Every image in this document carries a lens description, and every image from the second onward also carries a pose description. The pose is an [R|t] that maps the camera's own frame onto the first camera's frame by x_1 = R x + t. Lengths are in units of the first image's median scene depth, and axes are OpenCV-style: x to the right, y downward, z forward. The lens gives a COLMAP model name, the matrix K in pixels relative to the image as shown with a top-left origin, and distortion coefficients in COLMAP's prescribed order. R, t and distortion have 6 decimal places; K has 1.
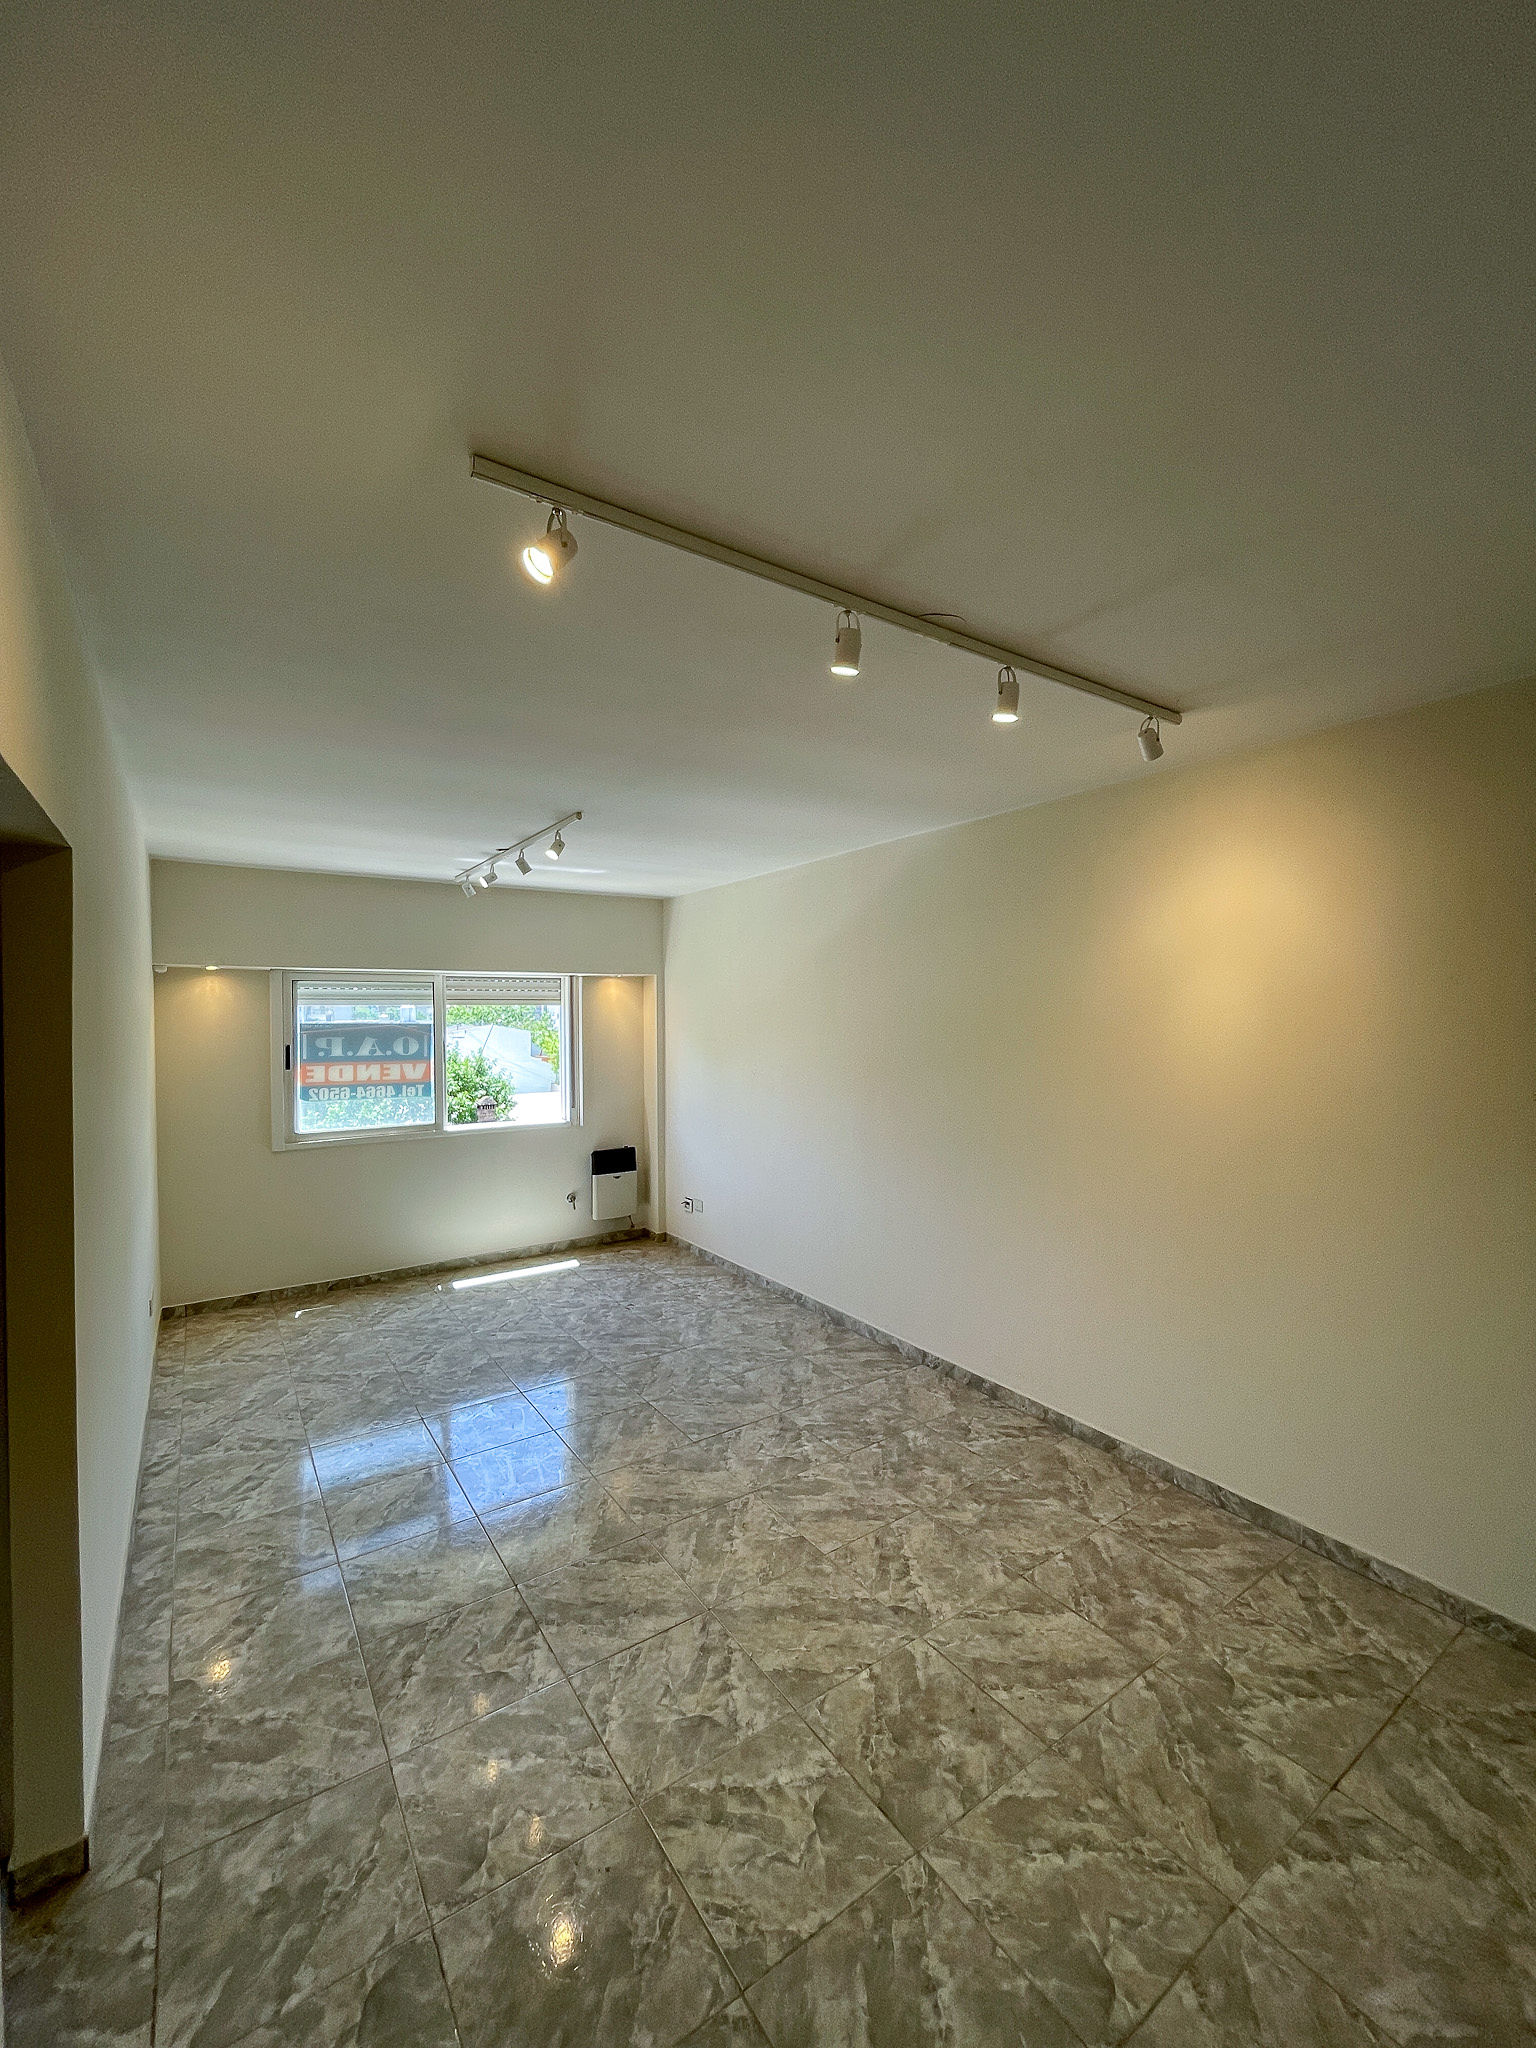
lens RADIAL K [[834.0, 0, 760.4], [0, 834.0, 1020.3], [0, 0, 1]] dist [-0.004083, 0.000118]
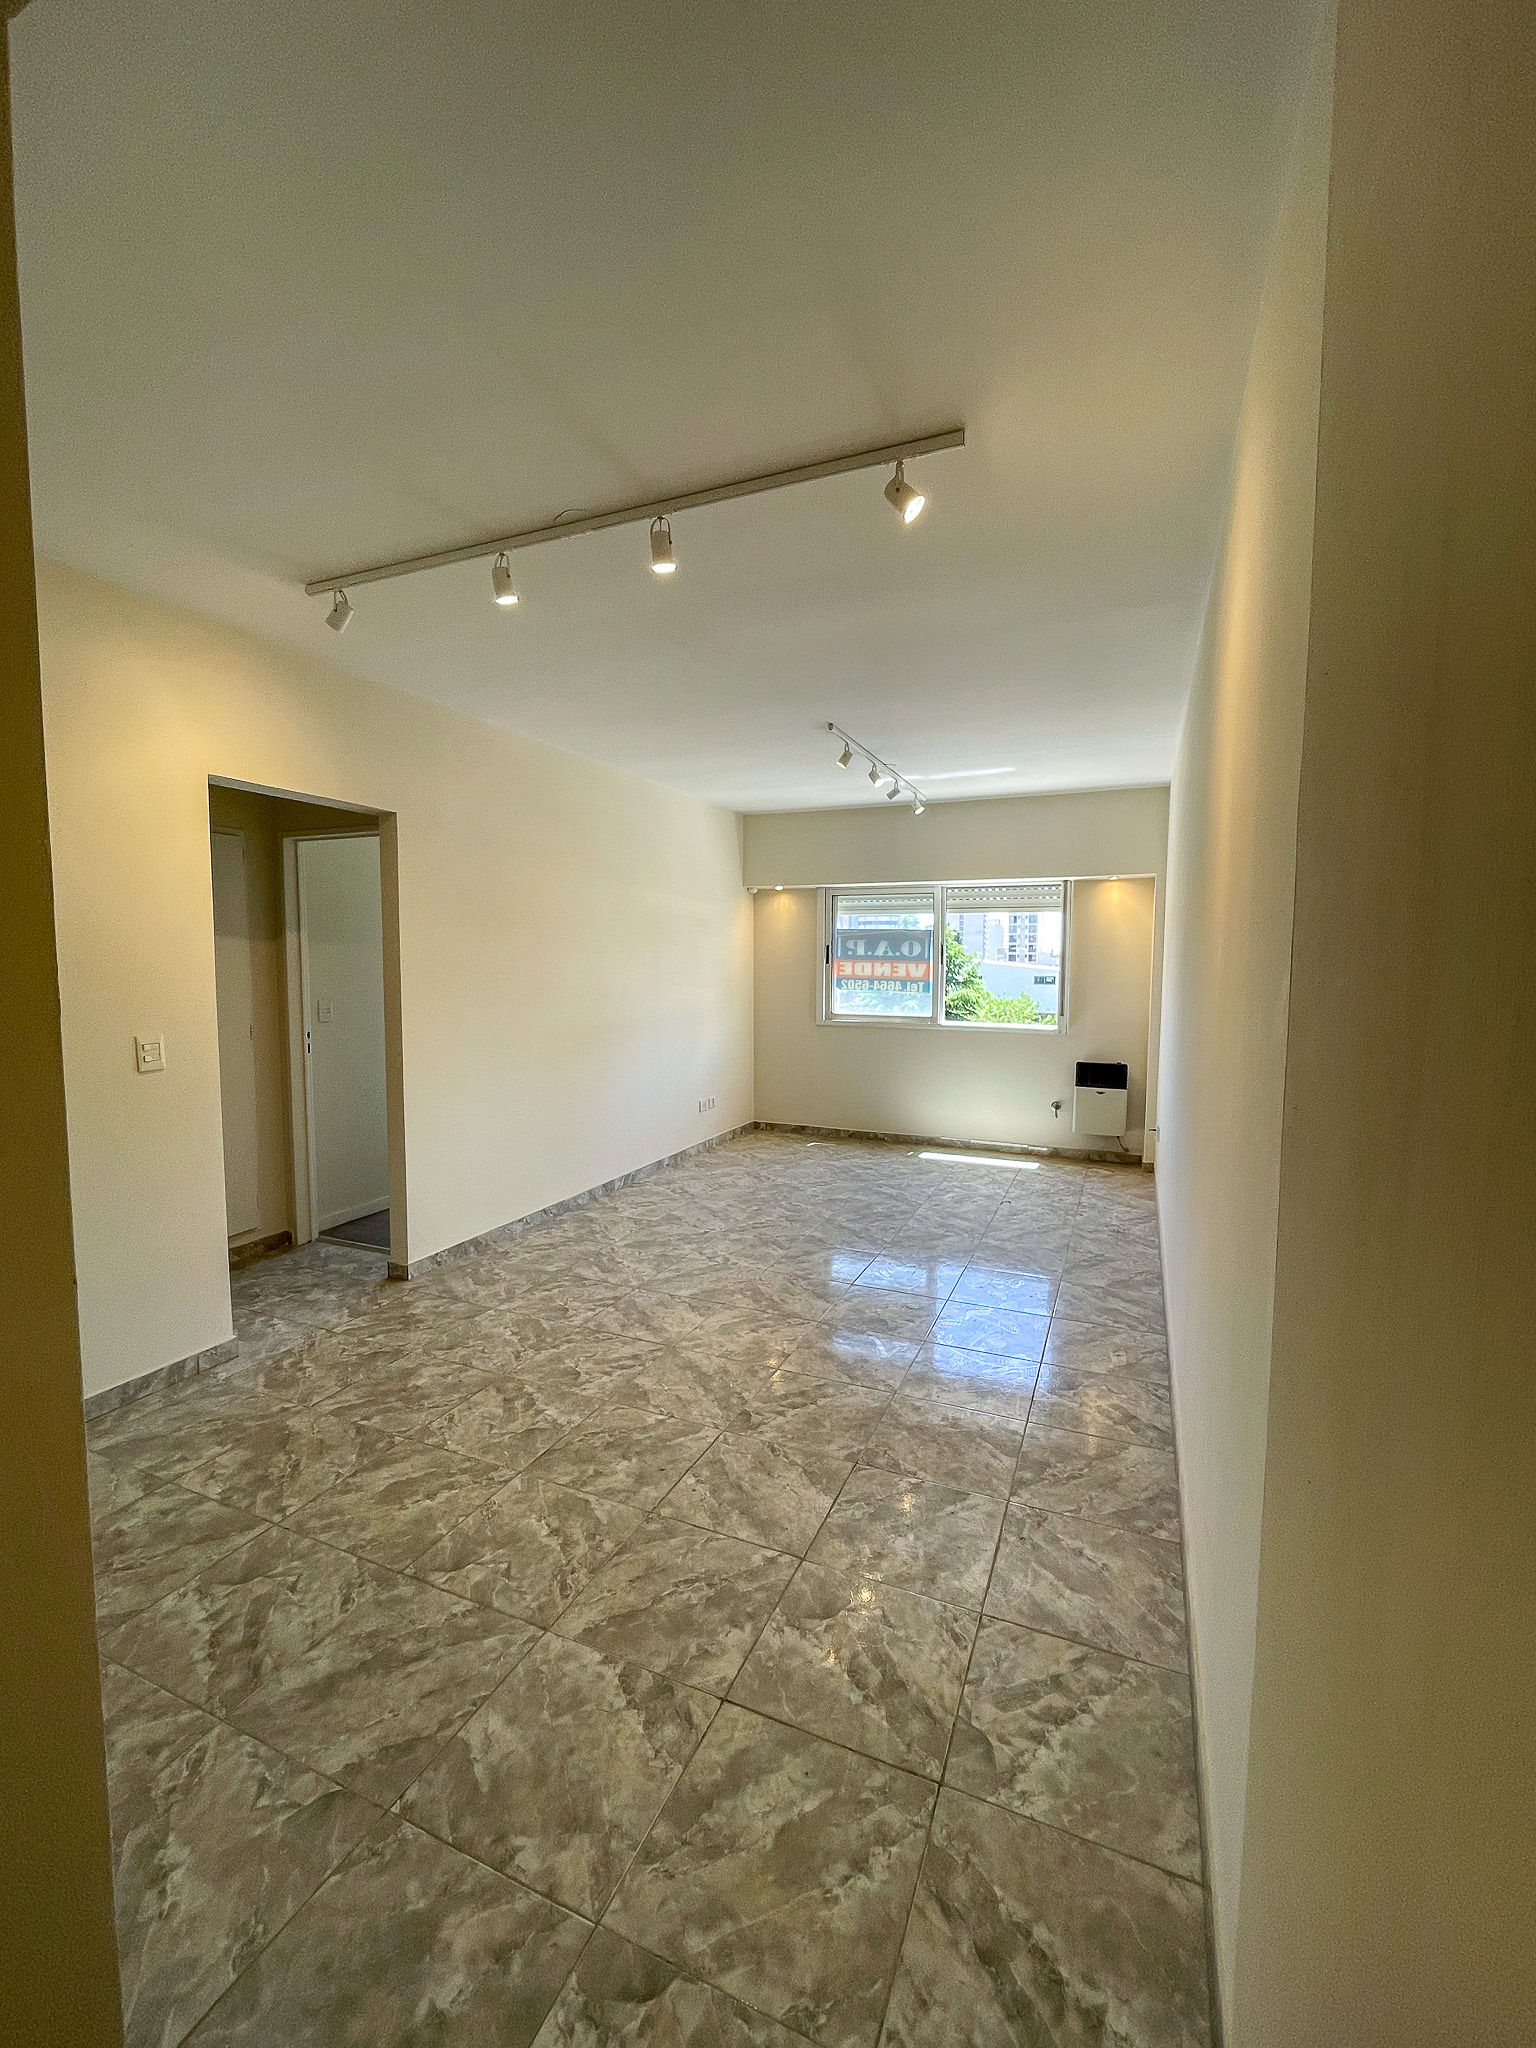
lens RADIAL K [[834.0, 0, 764.4], [0, 834.0, 1026.7], [0, 0, 1]] dist [-0.004083, 0.000118]
pose [[0.537647, 0.083282, -0.839047, 0.661459], [-0.017703, 0.996006, 0.087518, 0.059437], [0.842984, -0.032200, 0.536973, 0.273381]]
